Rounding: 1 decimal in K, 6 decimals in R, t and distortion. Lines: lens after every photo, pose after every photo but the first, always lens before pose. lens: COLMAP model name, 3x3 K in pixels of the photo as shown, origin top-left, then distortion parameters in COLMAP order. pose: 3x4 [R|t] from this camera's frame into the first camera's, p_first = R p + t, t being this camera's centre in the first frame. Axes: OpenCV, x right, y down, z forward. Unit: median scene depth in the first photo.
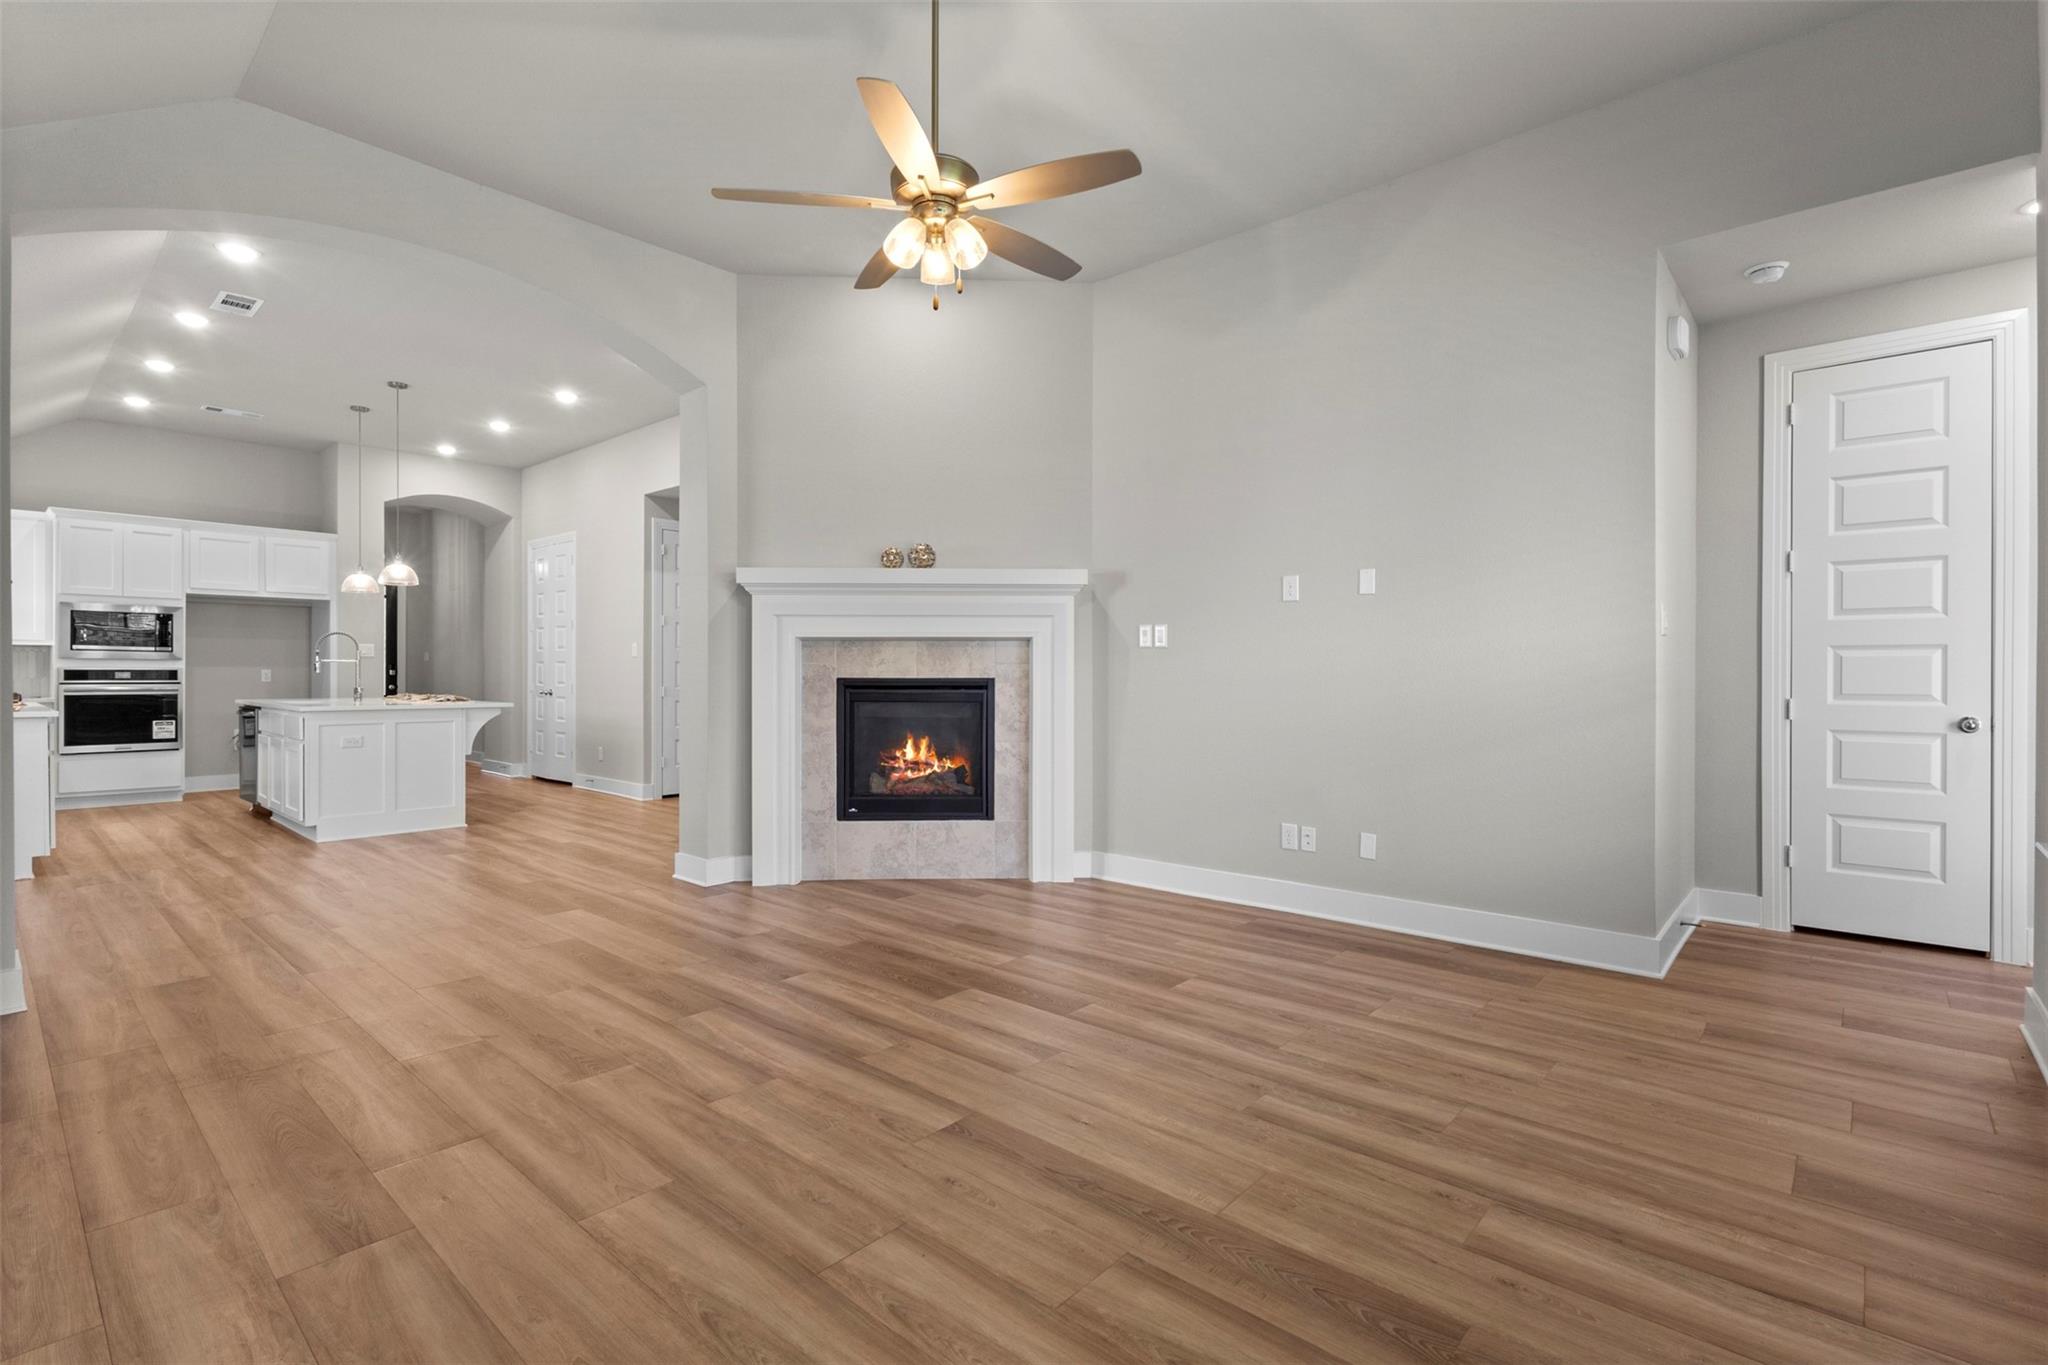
lens RADIAL K [[952.9, 0, 1025.9], [0, 952.9, 681.0], [0, 0, 1]] dist [-0.004515, 0.000863]
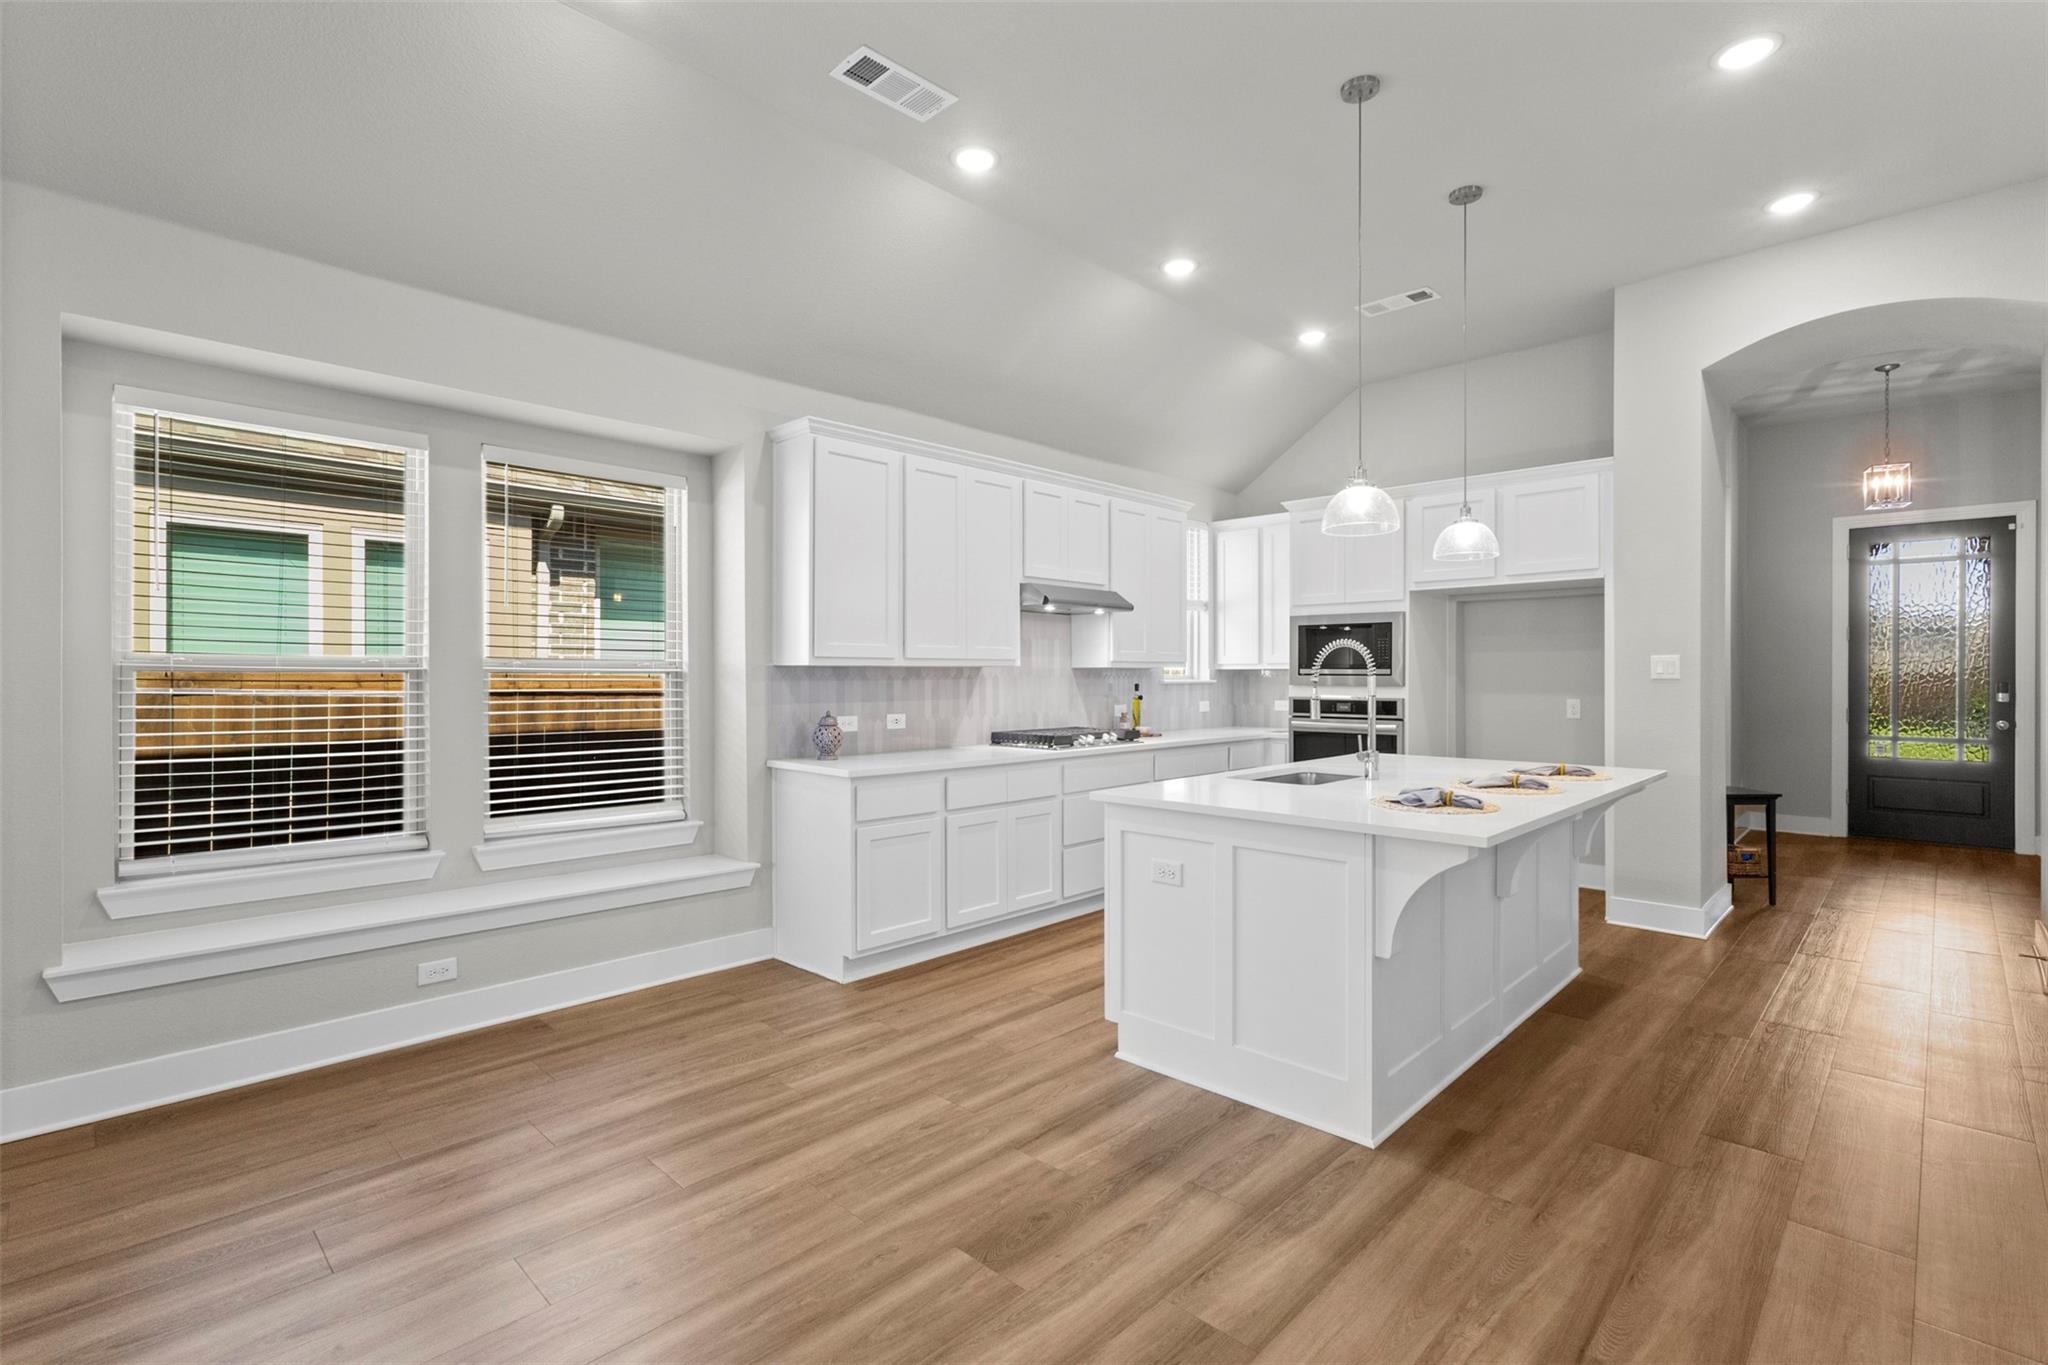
lens RADIAL K [[952.9, 0, 1002.9], [0, 952.9, 685.9], [0, 0, 1]] dist [-0.004515, 0.000863]
pose [[-0.043768, 0.004110, -0.999033, -0.342234], [-0.005823, 0.999974, 0.004369, -0.045938], [0.999025, 0.006009, -0.043743, 1.417263]]
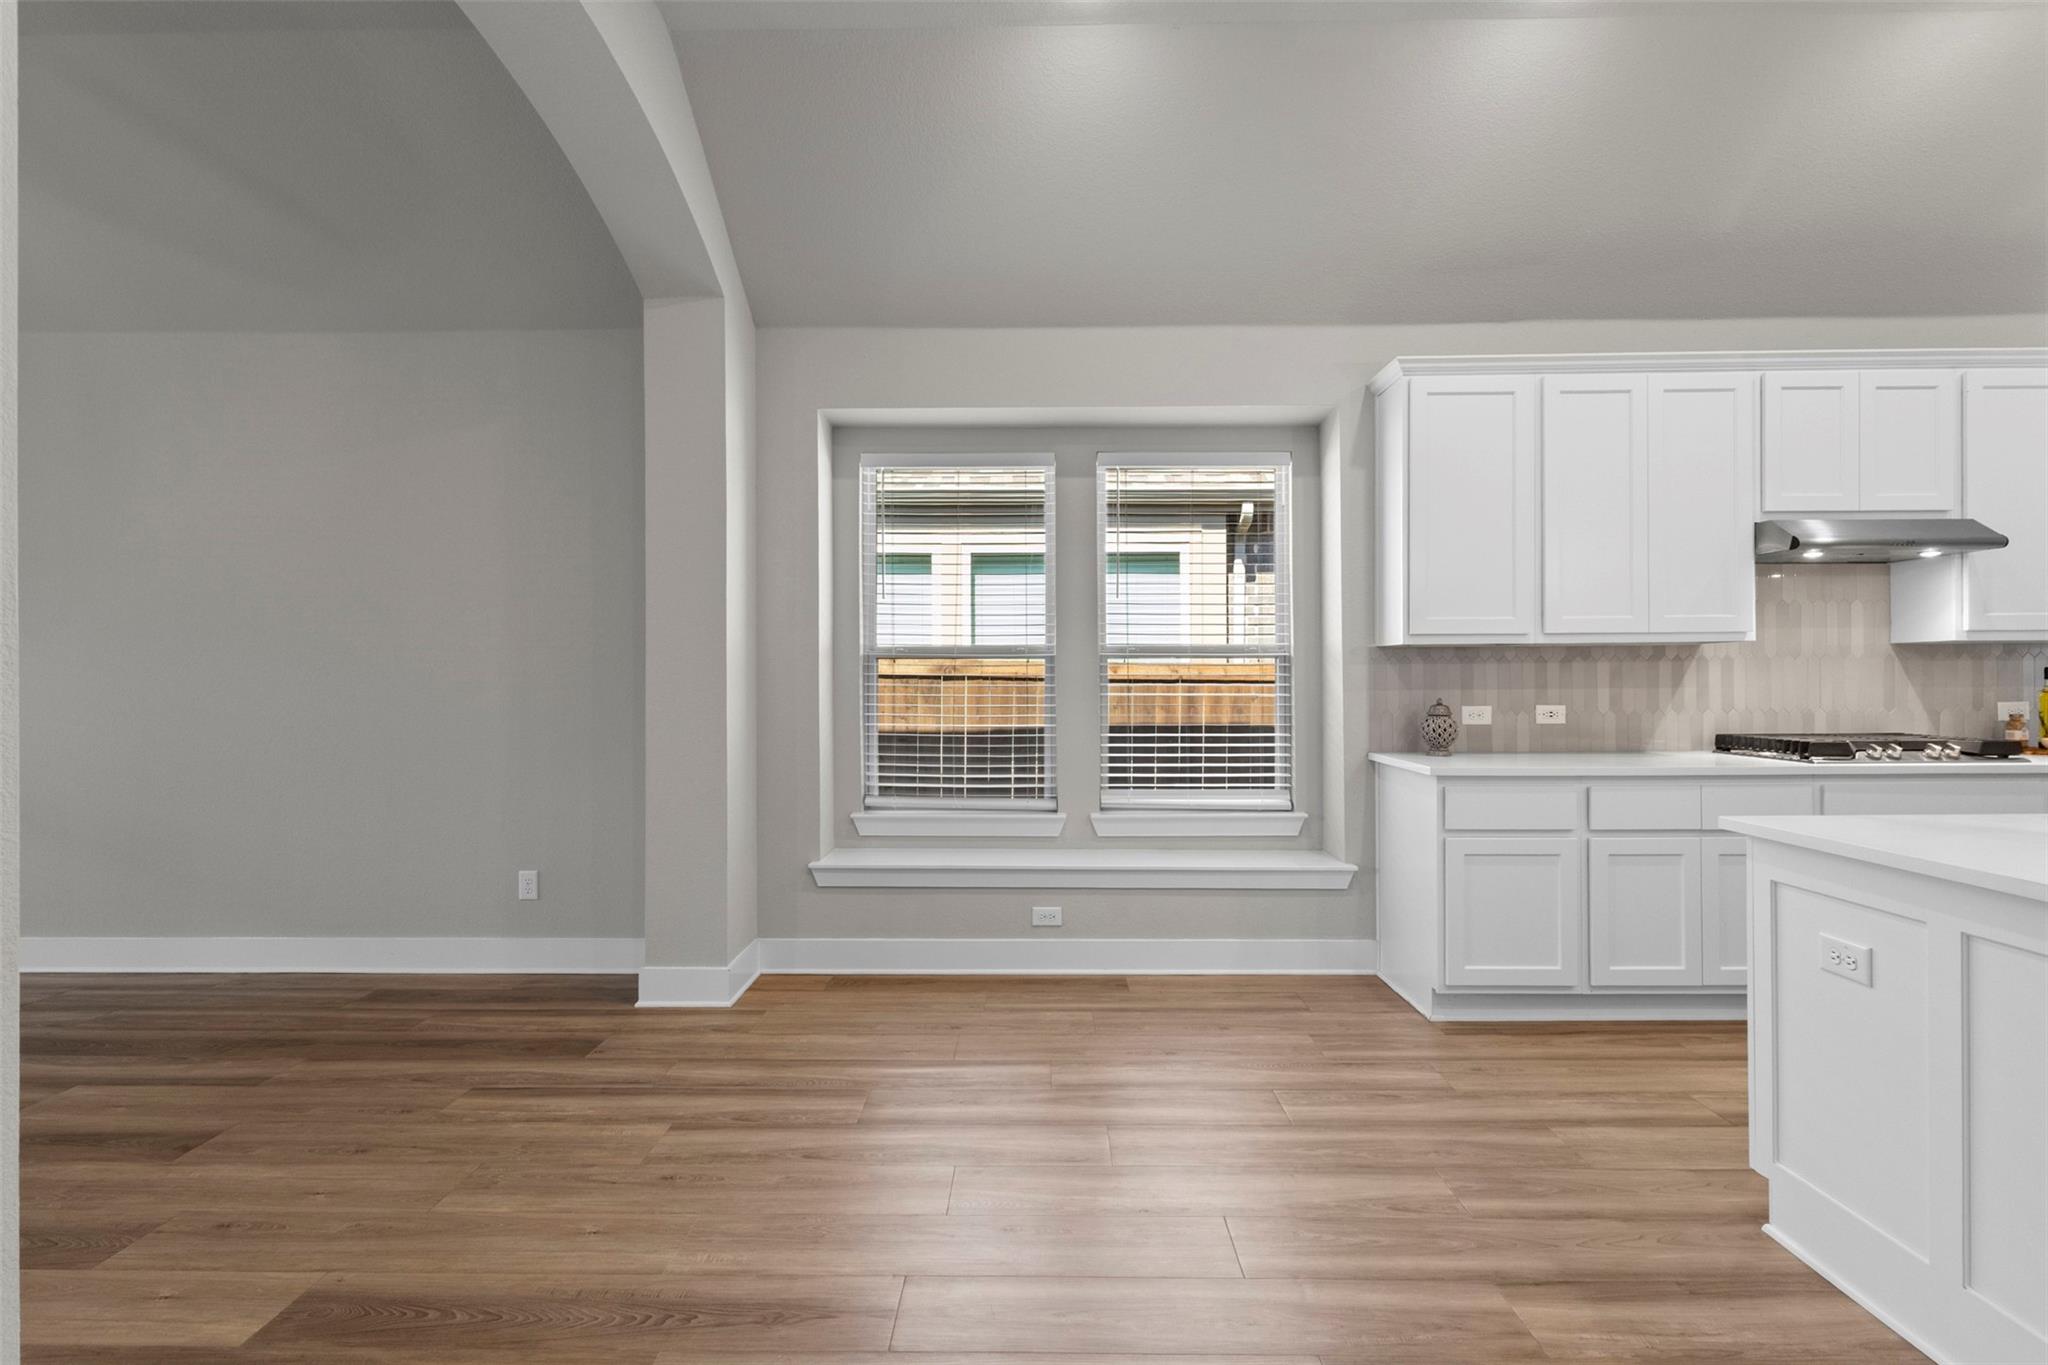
lens RADIAL K [[952.9, 0, 994.1], [0, 952.9, 688.9], [0, 0, 1]] dist [-0.004515, 0.000863]
pose [[-0.754890, 0.004247, -0.655838, -0.477409], [-0.004966, 0.999913, 0.012191, -0.030978], [0.655833, 0.012460, -0.754804, 1.573941]]
